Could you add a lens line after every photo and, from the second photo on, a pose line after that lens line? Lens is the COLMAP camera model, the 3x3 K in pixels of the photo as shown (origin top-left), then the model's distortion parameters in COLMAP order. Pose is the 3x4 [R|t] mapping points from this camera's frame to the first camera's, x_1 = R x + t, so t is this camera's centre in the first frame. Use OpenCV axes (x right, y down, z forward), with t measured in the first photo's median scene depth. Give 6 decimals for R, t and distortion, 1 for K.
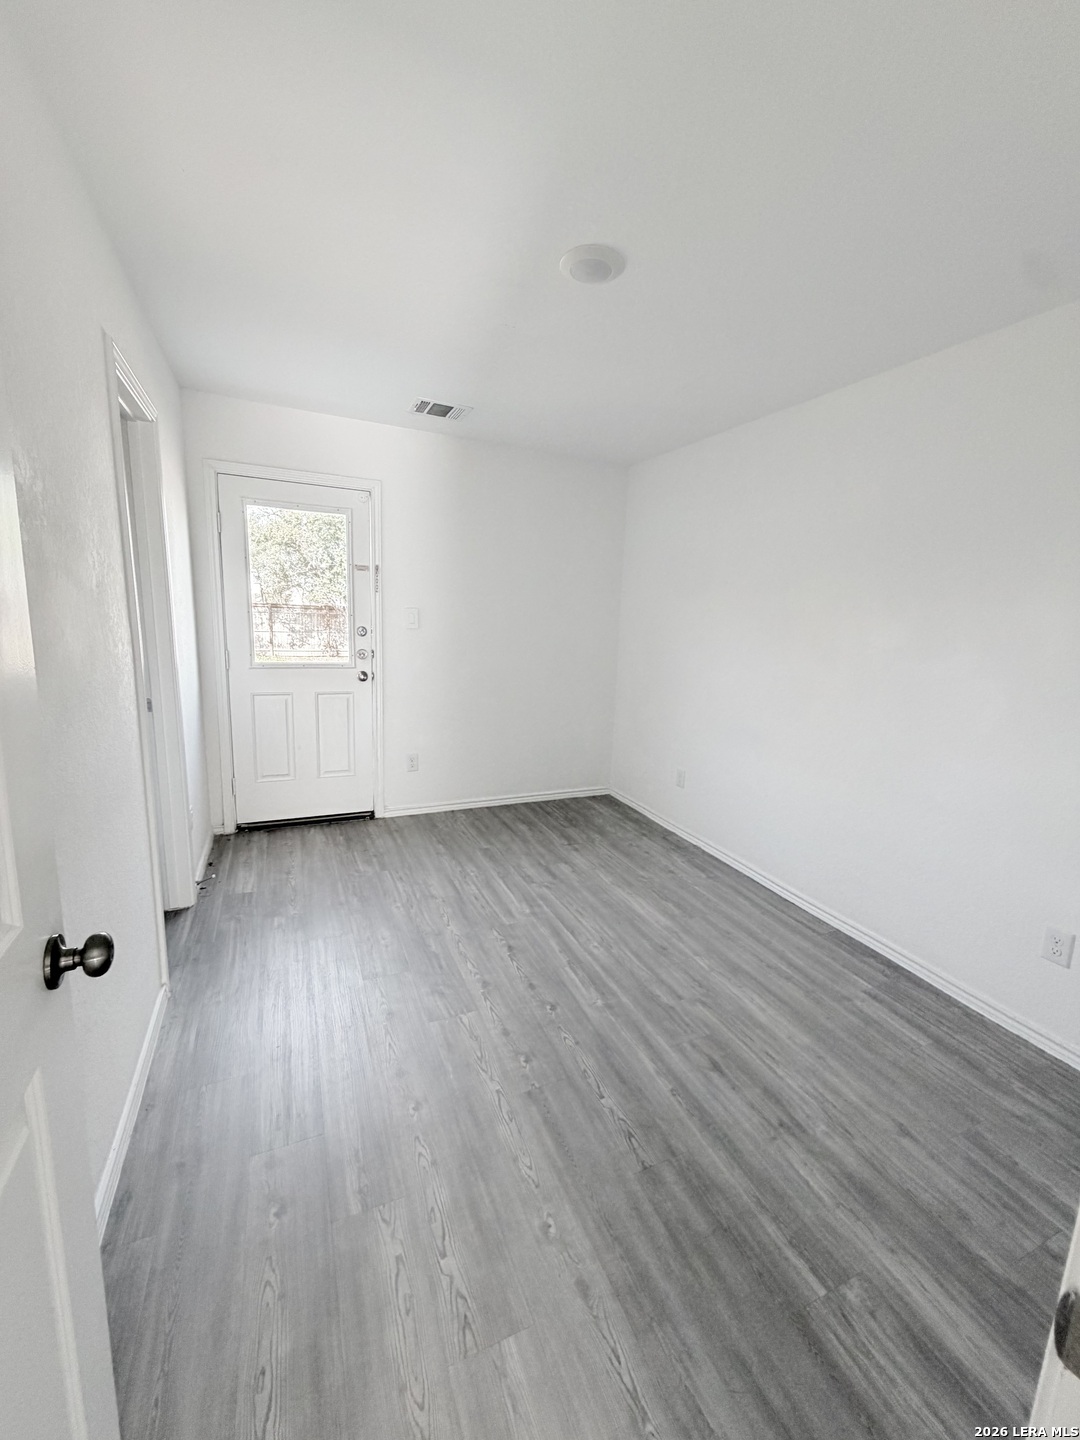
lens RADIAL K [[576.3, 0, 539.9], [0, 576.3, 717.6], [0, 0, 1]] dist [0.000820, 0.000076]
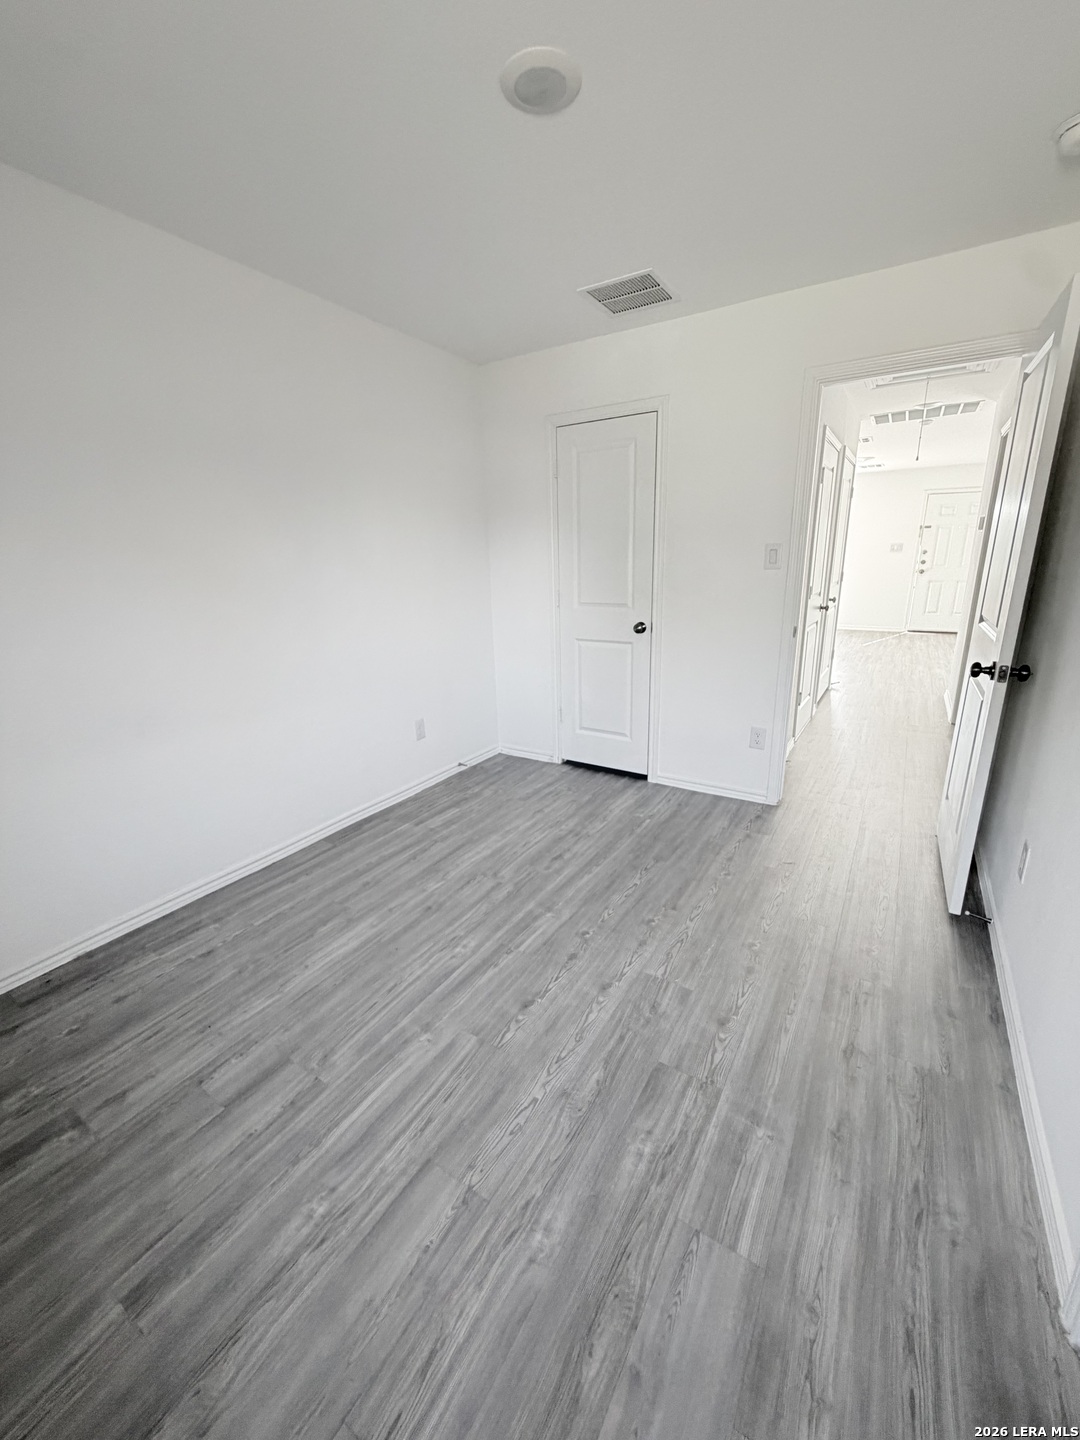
lens RADIAL K [[576.3, 0, 541.7], [0, 576.3, 717.5], [0, 0, 1]] dist [0.000820, 0.000076]
pose [[-0.558360, -0.253457, 0.789933, -0.559069], [0.145929, 0.907333, 0.394274, -0.223551], [-0.816663, 0.335421, -0.469631, 1.226161]]
